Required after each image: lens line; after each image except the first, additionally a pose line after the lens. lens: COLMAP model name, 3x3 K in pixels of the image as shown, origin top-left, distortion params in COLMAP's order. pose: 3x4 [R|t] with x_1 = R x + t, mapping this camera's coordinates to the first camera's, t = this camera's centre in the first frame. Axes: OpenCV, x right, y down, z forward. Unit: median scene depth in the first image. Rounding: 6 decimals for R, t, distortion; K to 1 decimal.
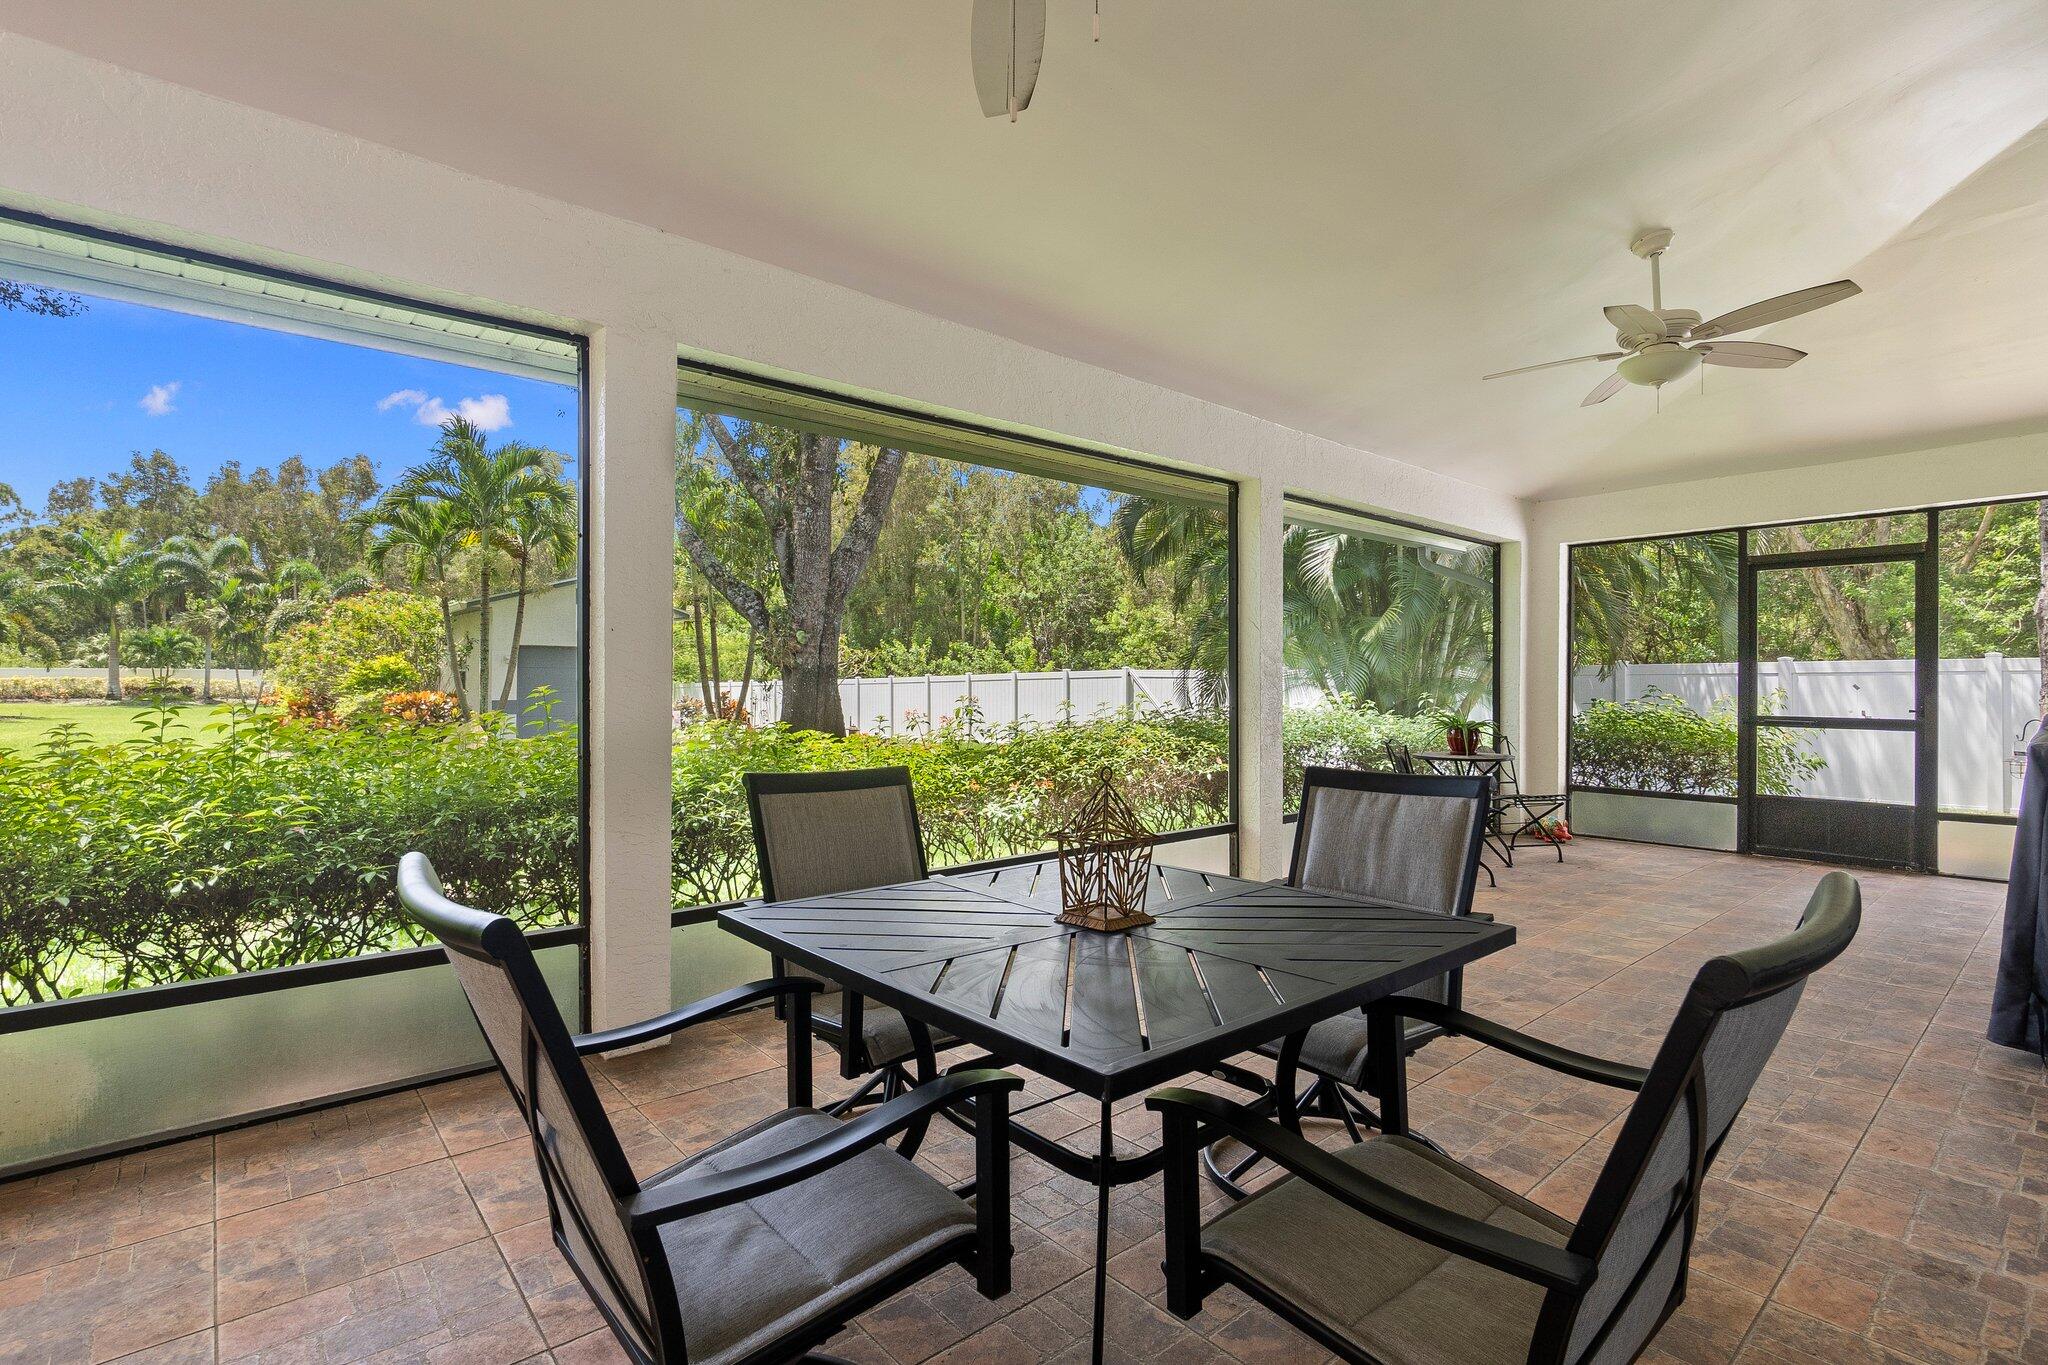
lens RADIAL K [[940.9, 0, 1024.0], [0, 940.9, 682.5], [0, 0, 1]] dist [0.018353, 0.000266]
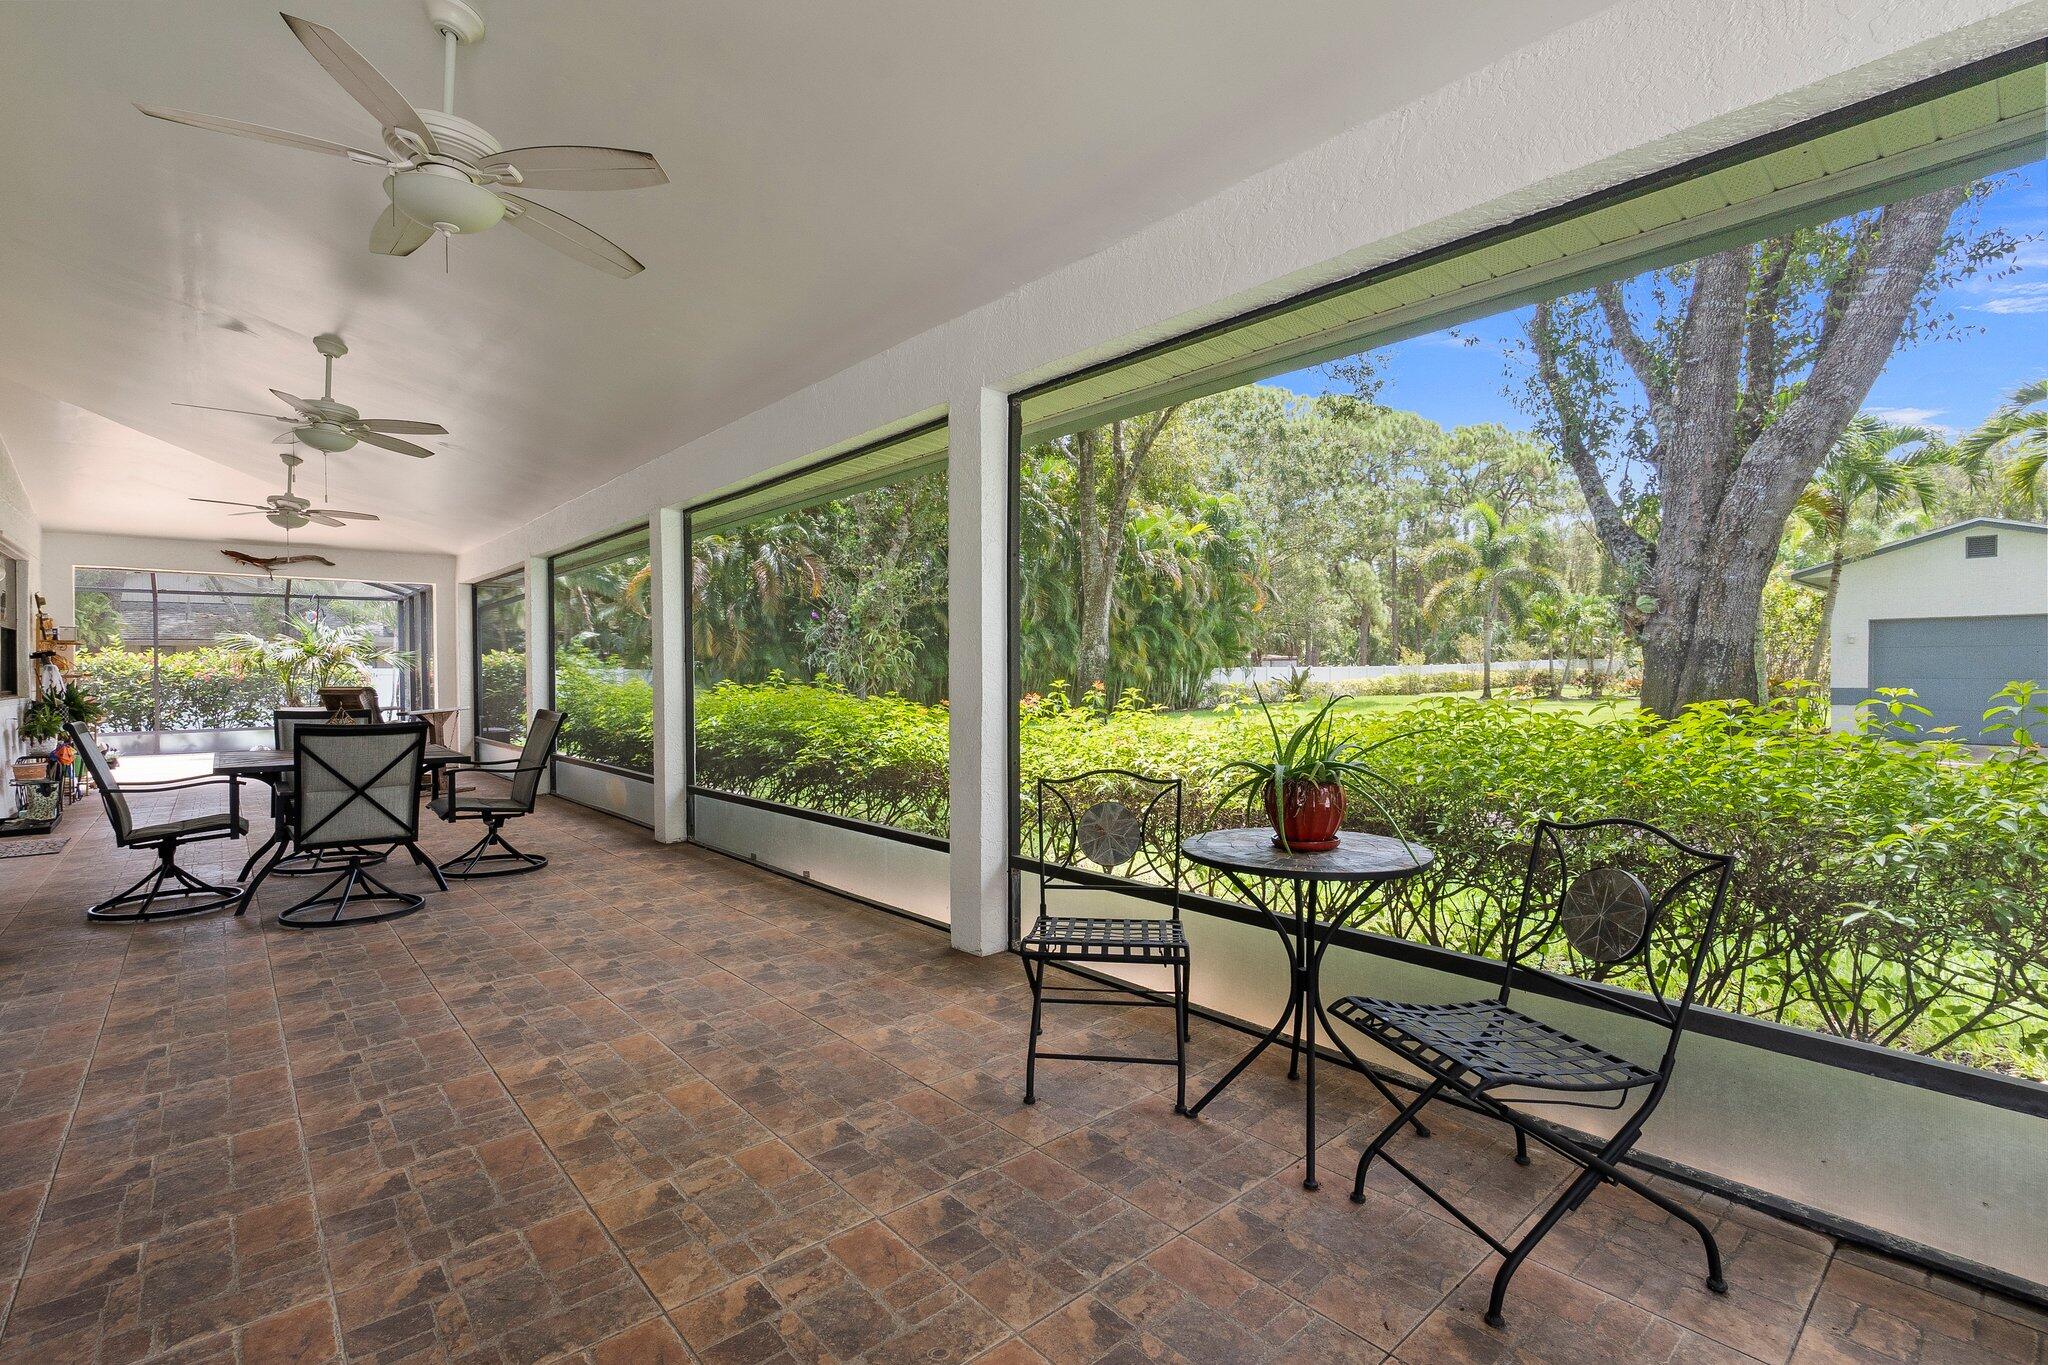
lens RADIAL K [[940.9, 0, 1024.0], [0, 940.9, 682.5], [0, 0, 1]] dist [0.018353, 0.000266]
pose [[0.002211, 0.011659, -0.999930, 1.535773], [0.005991, 0.999914, 0.011672, 0.003783], [0.999980, -0.006016, 0.002141, 1.592232]]
